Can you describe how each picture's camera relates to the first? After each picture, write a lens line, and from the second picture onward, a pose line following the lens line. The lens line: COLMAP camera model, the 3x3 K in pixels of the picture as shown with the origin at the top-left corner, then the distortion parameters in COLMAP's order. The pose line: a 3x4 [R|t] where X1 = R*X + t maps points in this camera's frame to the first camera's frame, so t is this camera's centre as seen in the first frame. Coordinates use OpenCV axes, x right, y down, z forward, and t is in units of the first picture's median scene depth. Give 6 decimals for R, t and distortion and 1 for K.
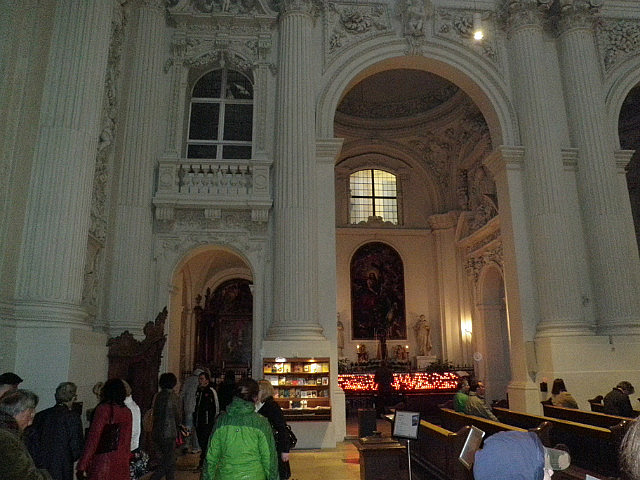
lens RADIAL K [[507.4, 0, 321.4], [0, 507.4, 238.7], [0, 0, 1]] dist [-0.010876, 0.009351]
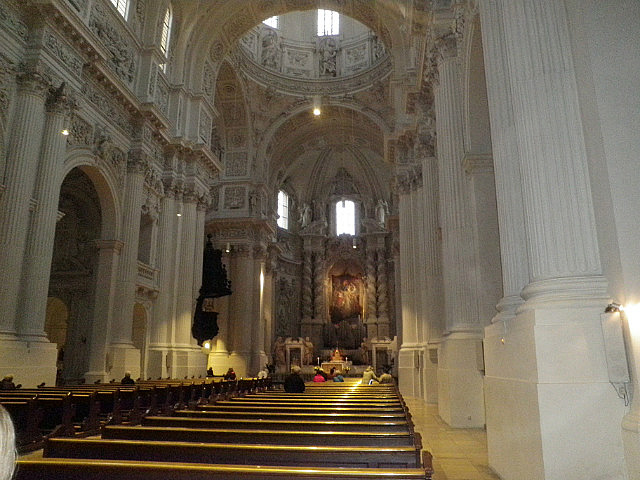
lens RADIAL K [[507.4, 0, 319.6], [0, 507.4, 240.0], [0, 0, 1]] dist [-0.010876, 0.009351]
pose [[0.220992, 0.237048, 0.946029, -0.658728], [-0.234733, 0.954425, -0.184319, -0.007674], [-0.946606, -0.181331, 0.266563, -0.084839]]
